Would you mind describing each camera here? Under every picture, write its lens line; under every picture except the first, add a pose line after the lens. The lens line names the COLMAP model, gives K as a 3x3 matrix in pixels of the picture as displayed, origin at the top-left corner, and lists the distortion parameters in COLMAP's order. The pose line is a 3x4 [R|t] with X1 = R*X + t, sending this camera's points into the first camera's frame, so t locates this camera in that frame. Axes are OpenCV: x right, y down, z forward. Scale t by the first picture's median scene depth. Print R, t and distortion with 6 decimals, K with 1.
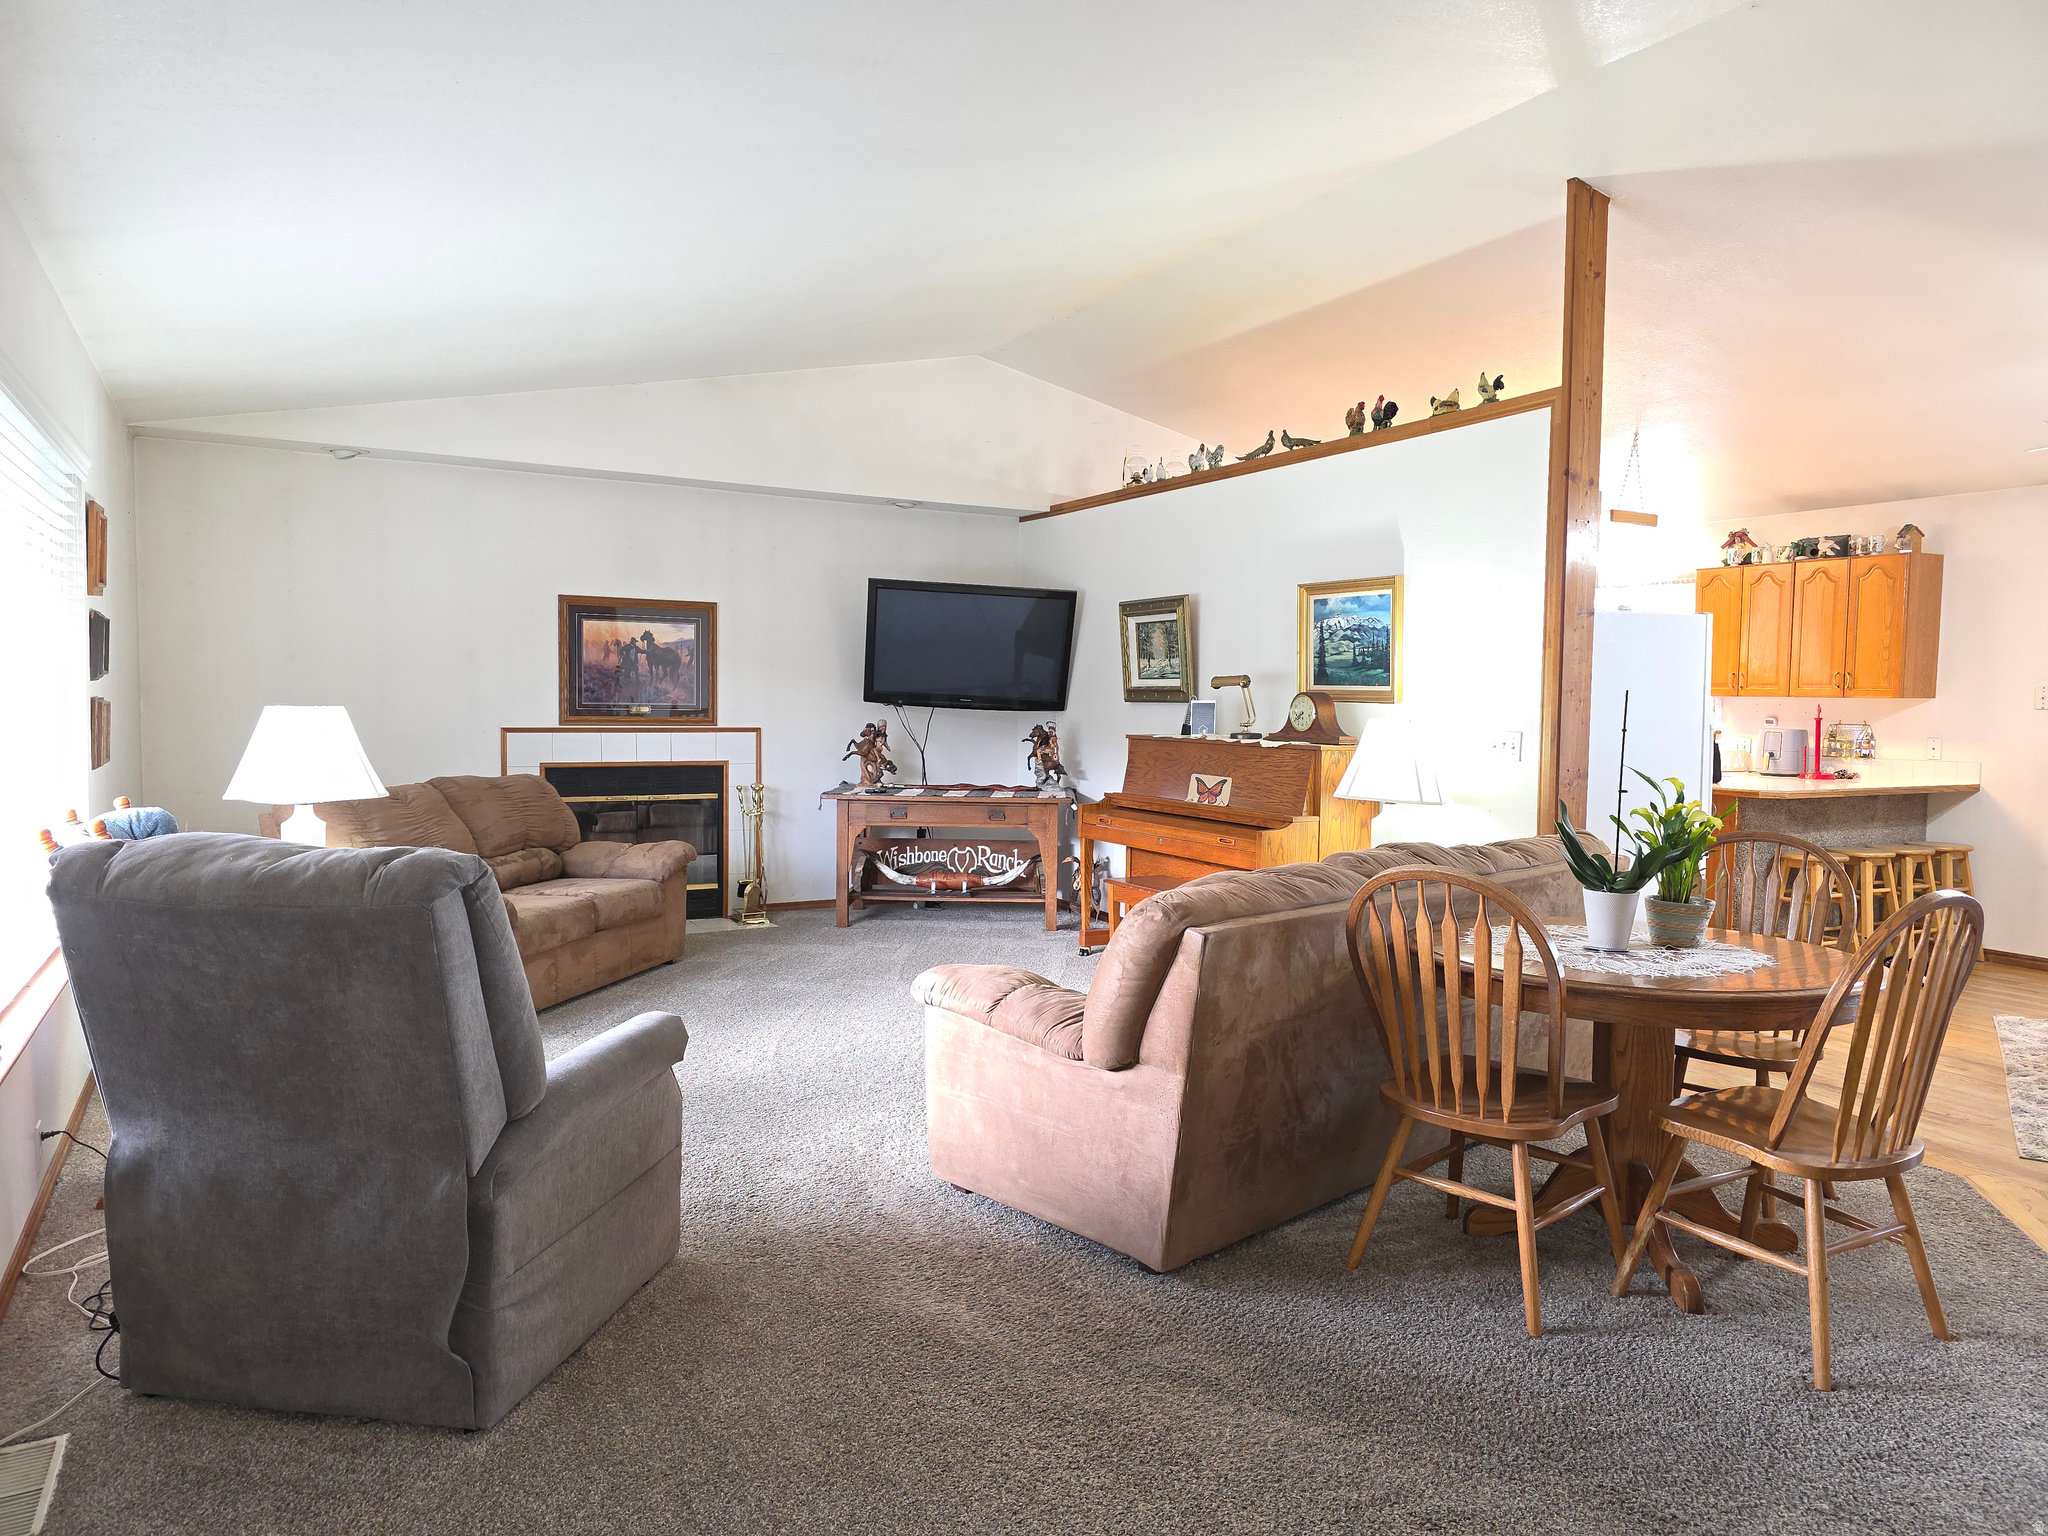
lens RADIAL K [[1356.6, 0, 1031.6], [0, 1356.6, 777.0], [0, 0, 1]] dist [0.076006, -0.066548]
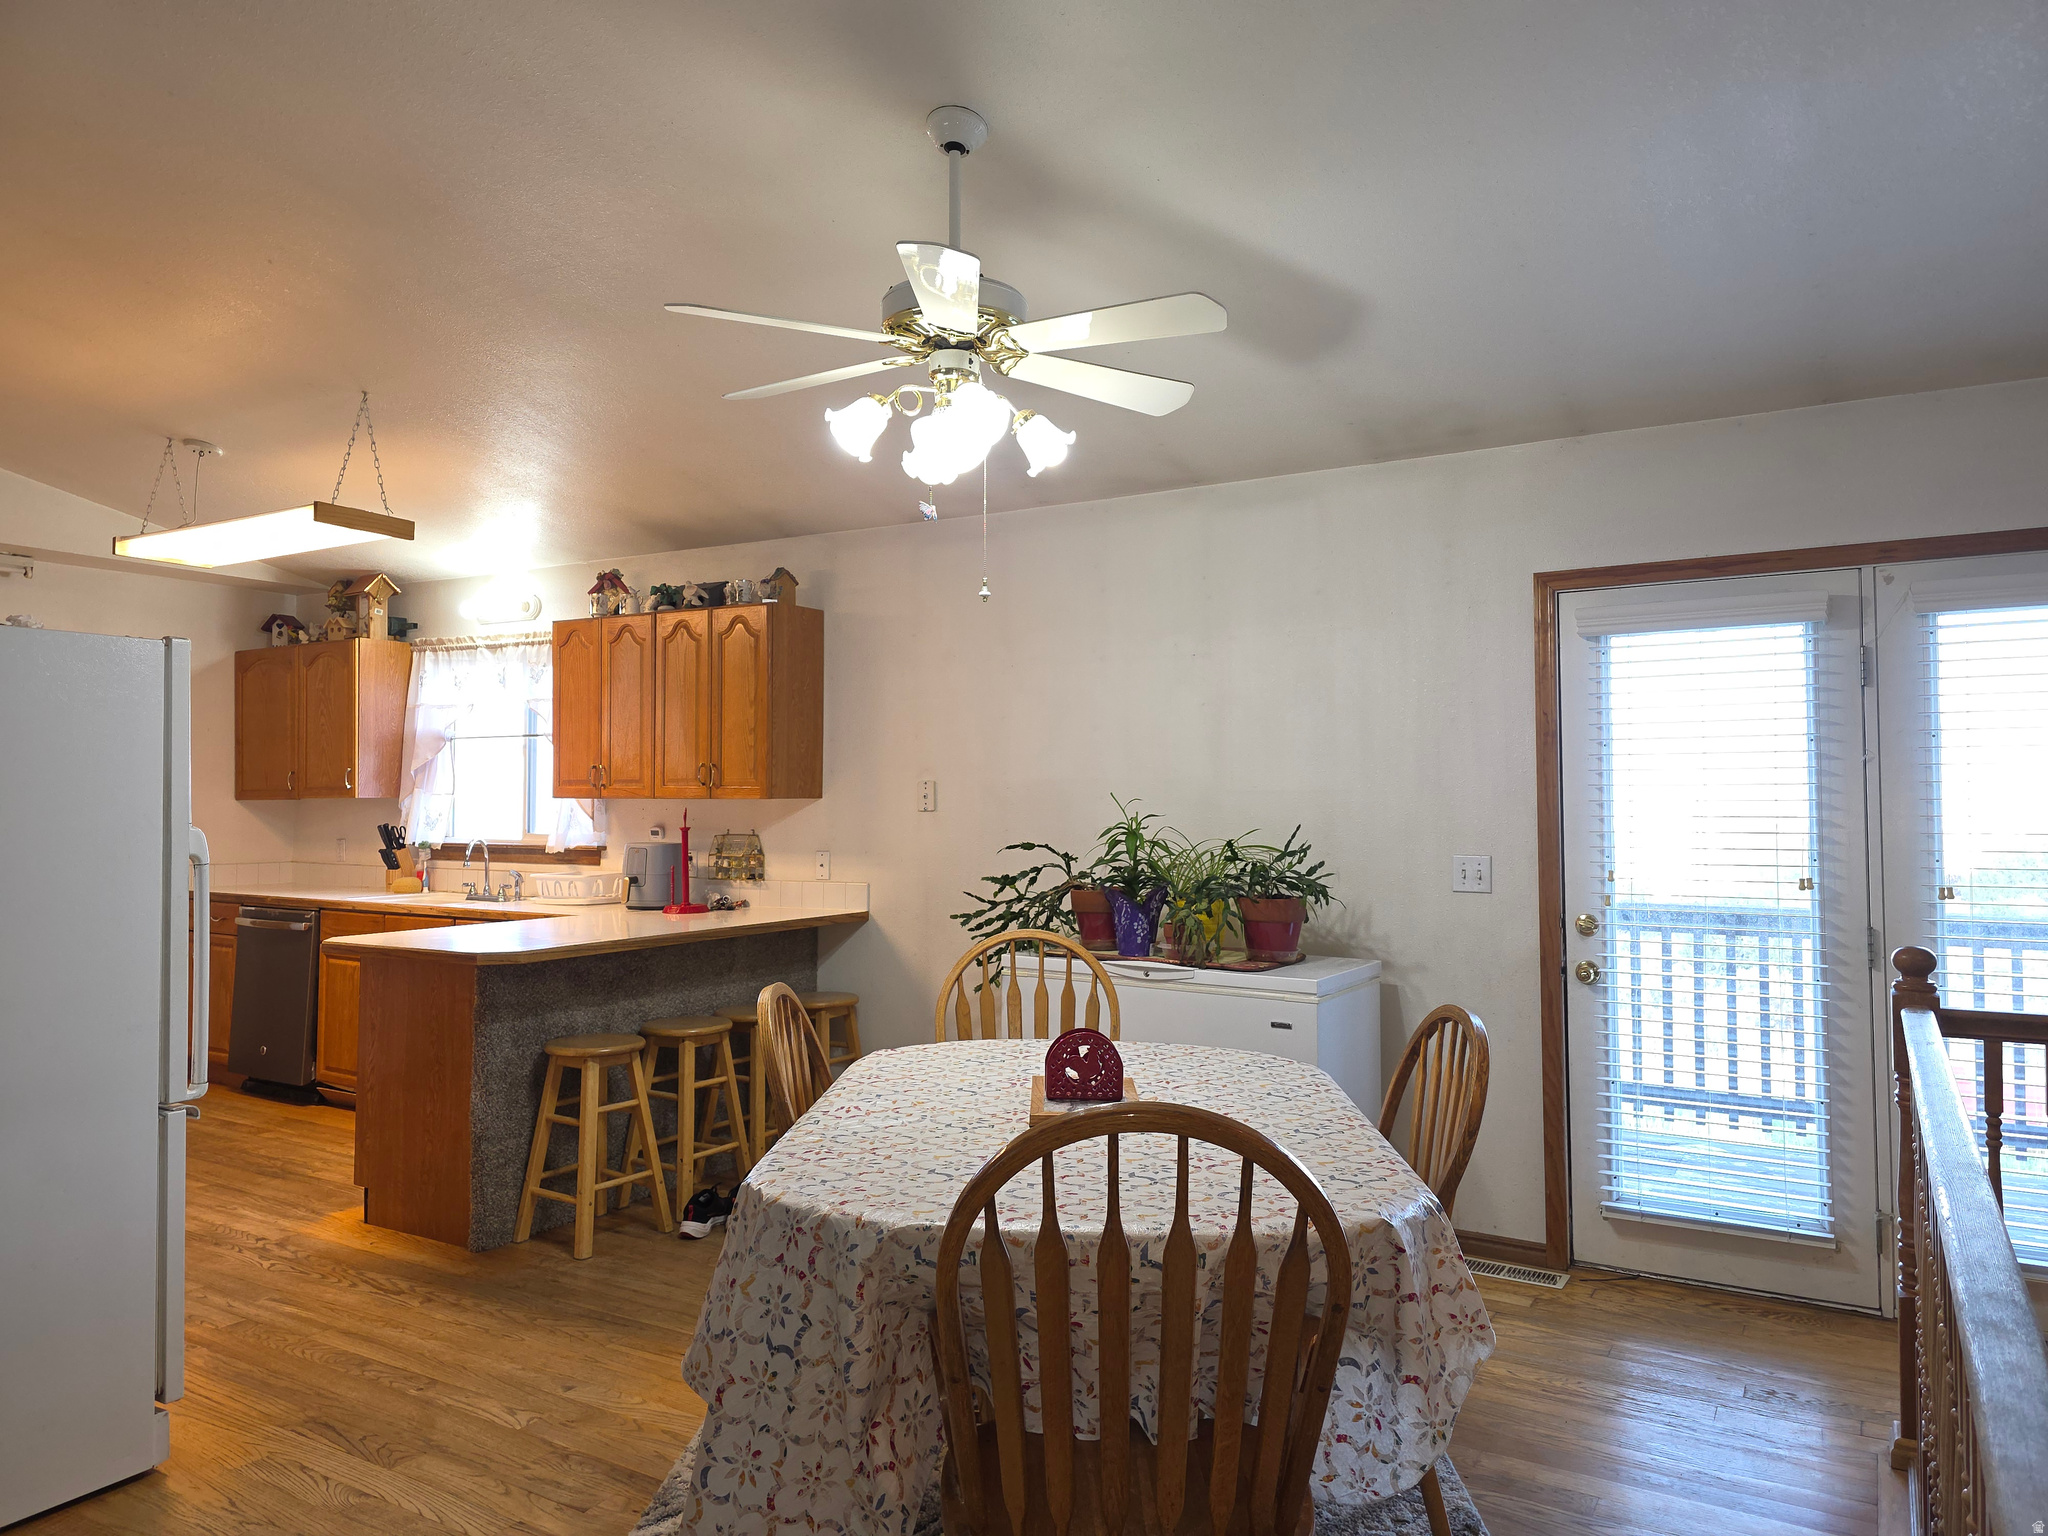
lens RADIAL K [[1357.2, 0, 1030.7], [0, 1357.2, 759.6], [0, 0, 1]] dist [0.048713, -0.055200]
pose [[0.864420, 0.007600, 0.502713, 0.451833], [0.039034, 0.995853, -0.082175, -0.015187], [-0.501253, 0.090656, 0.860539, 0.362312]]
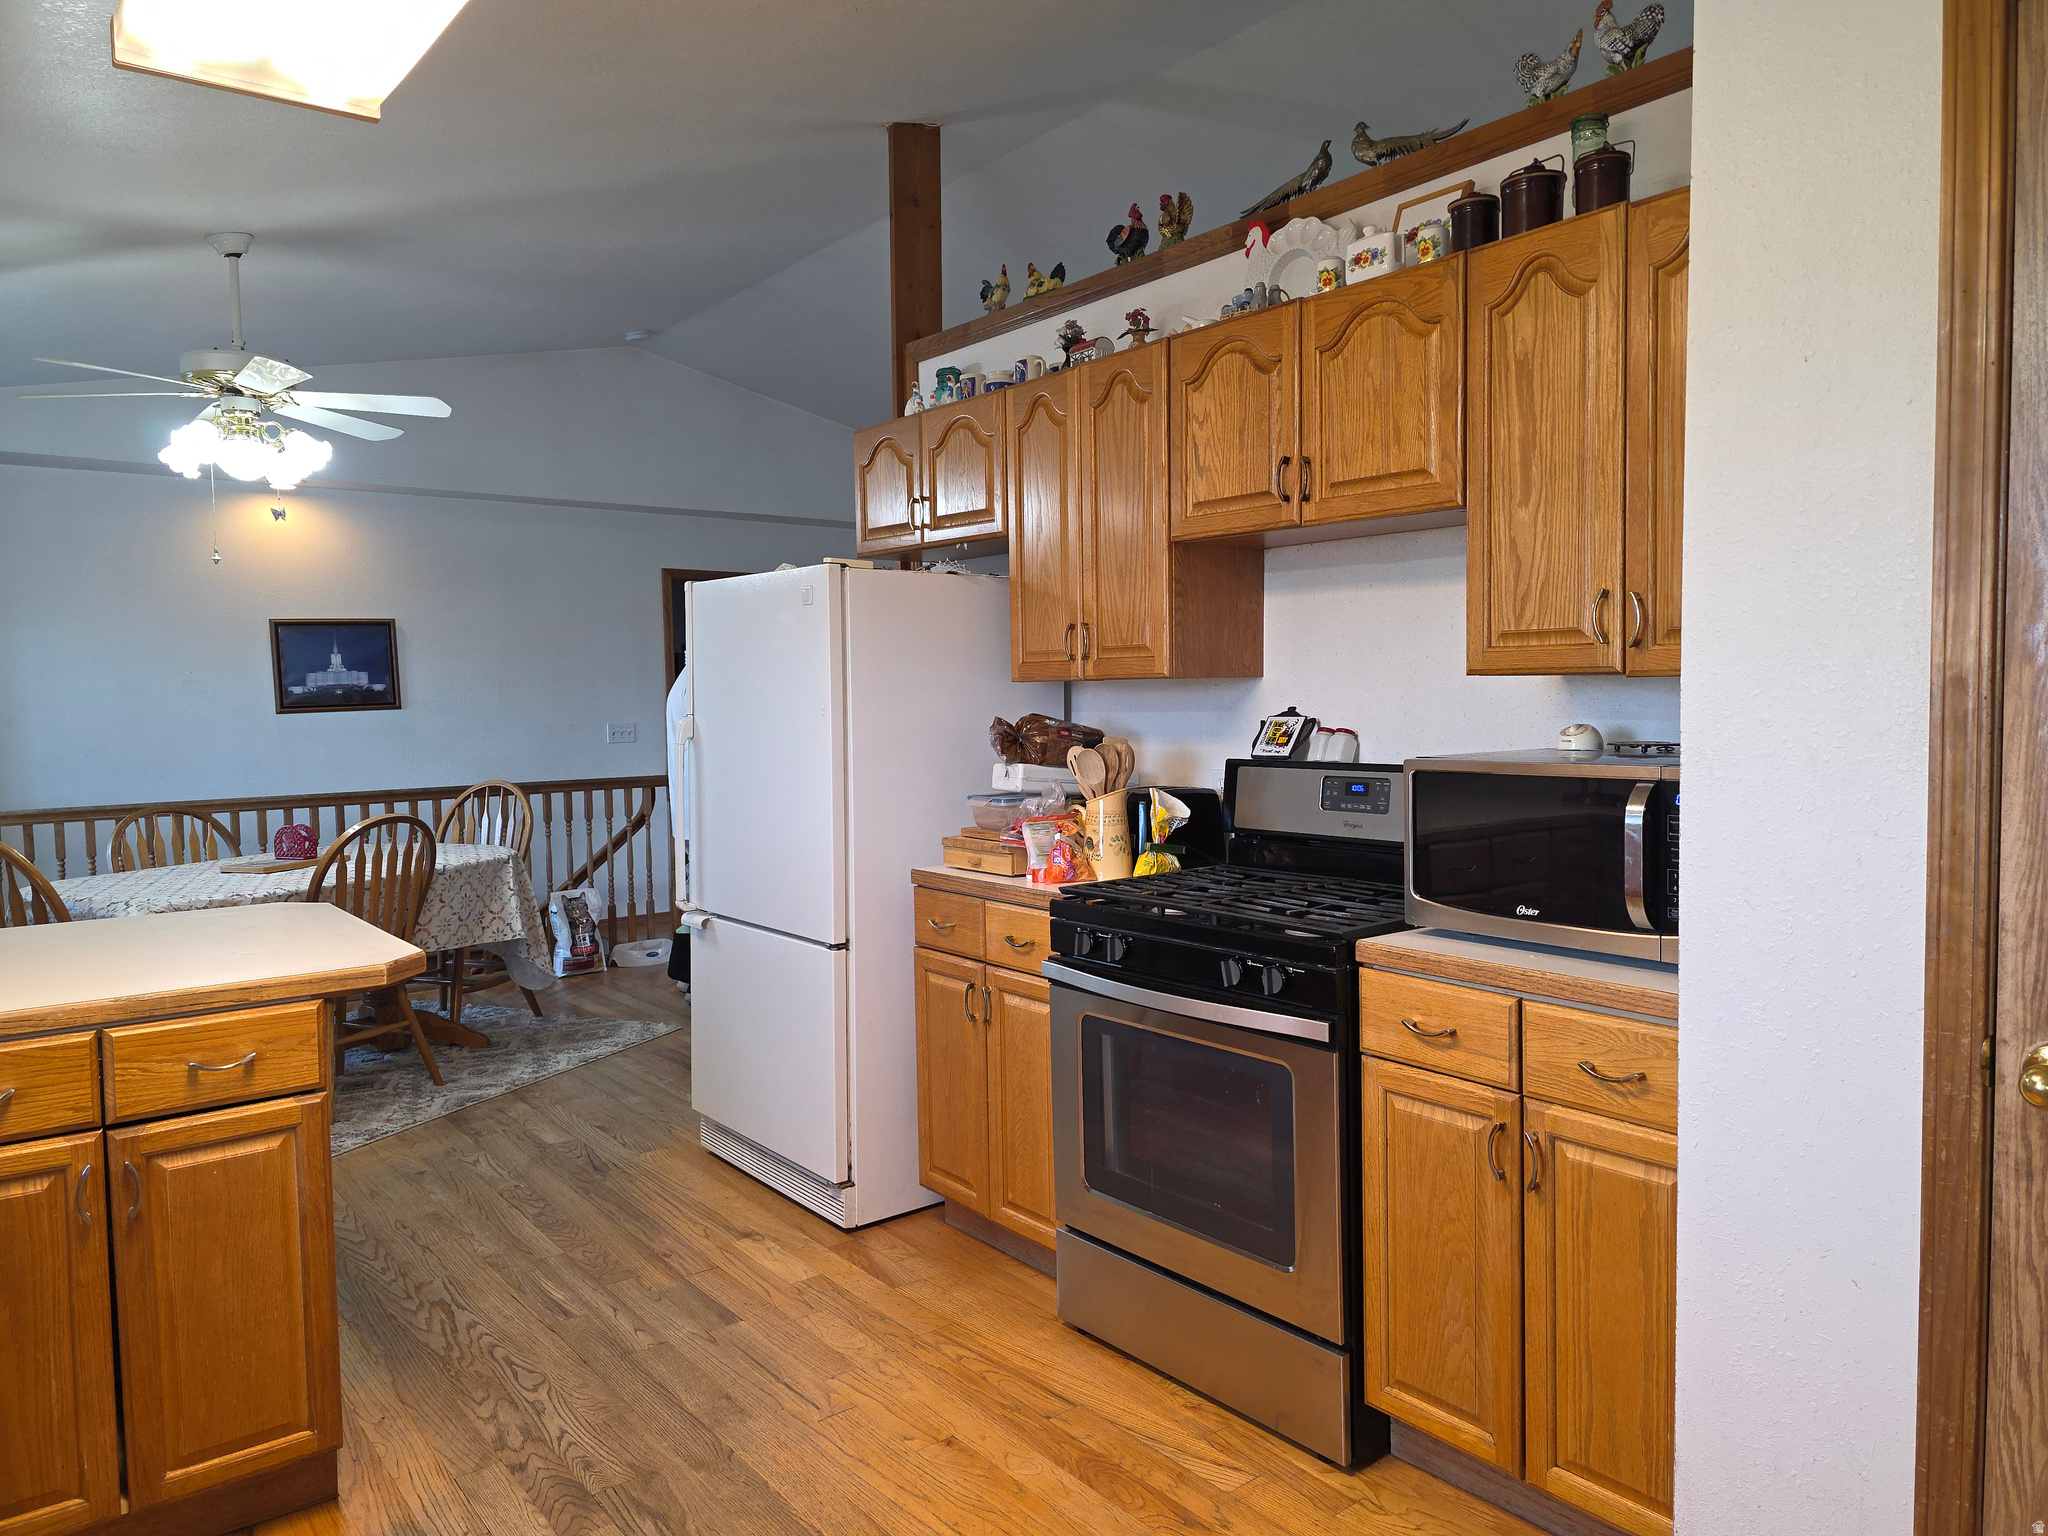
lens RADIAL K [[1371.3, 0, 1010.5], [0, 1371.3, 767.9], [0, 0, 1]] dist [0.087594, -0.090579]
pose [[-0.989468, 0.015387, -0.143931, 0.382000], [-0.001789, 0.992958, 0.118454, -0.093058], [0.144740, 0.117464, -0.982473, 1.544932]]
